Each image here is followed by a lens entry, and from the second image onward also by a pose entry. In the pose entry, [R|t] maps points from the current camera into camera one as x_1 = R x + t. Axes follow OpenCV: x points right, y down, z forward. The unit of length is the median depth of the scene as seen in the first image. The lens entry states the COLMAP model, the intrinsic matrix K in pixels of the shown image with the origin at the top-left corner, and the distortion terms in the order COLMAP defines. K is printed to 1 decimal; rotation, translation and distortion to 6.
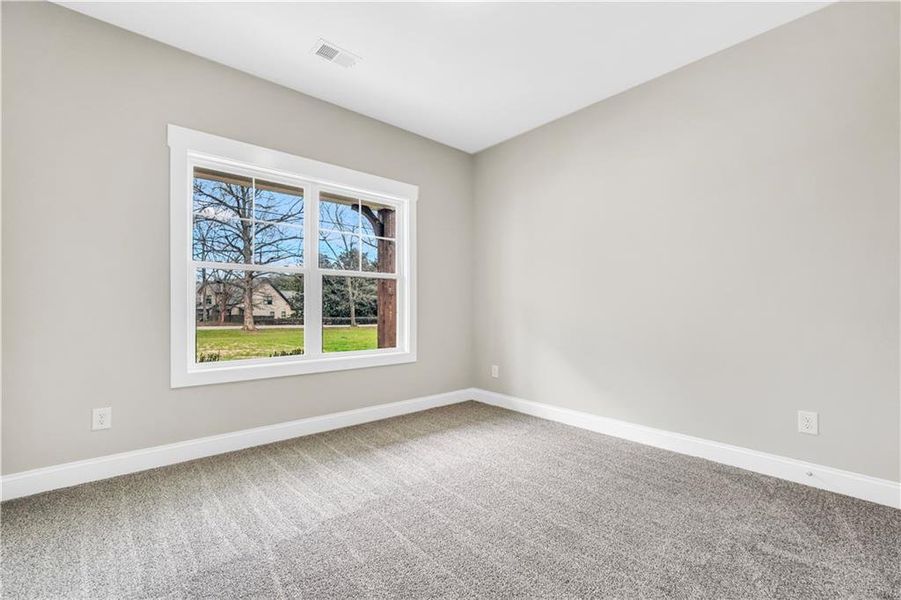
lens RADIAL K [[389.0, 0, 448.9], [0, 389.0, 316.5], [0, 0, 1]] dist [-0.001931, 0.000018]
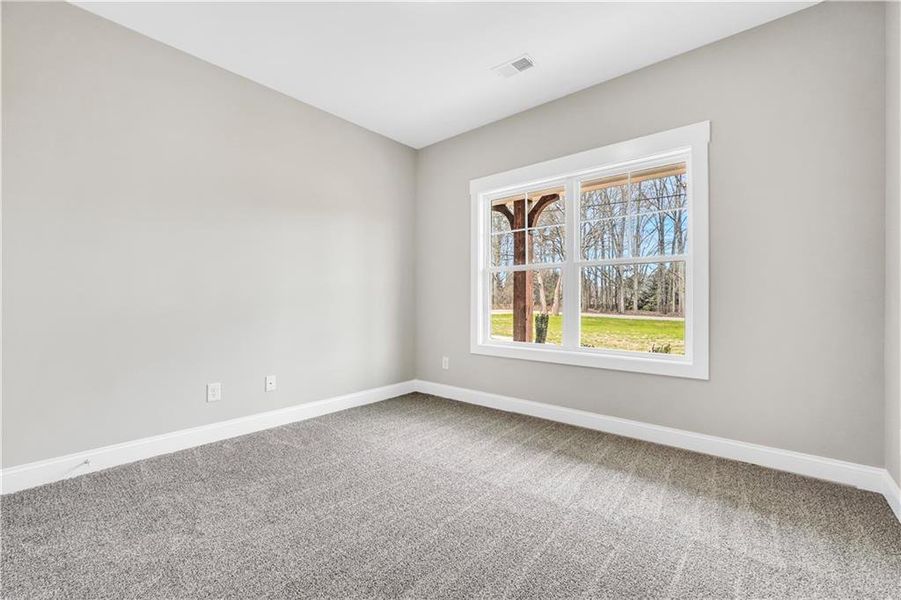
lens RADIAL K [[394.7, 0, 448.5], [0, 394.7, 291.8], [0, 0, 1]] dist [0.000191, 0.000167]
pose [[0.143519, -0.019944, -0.989447, 0.714549], [-0.022021, 0.999485, -0.023341, -0.012881], [0.989403, 0.025138, 0.143006, 0.614187]]
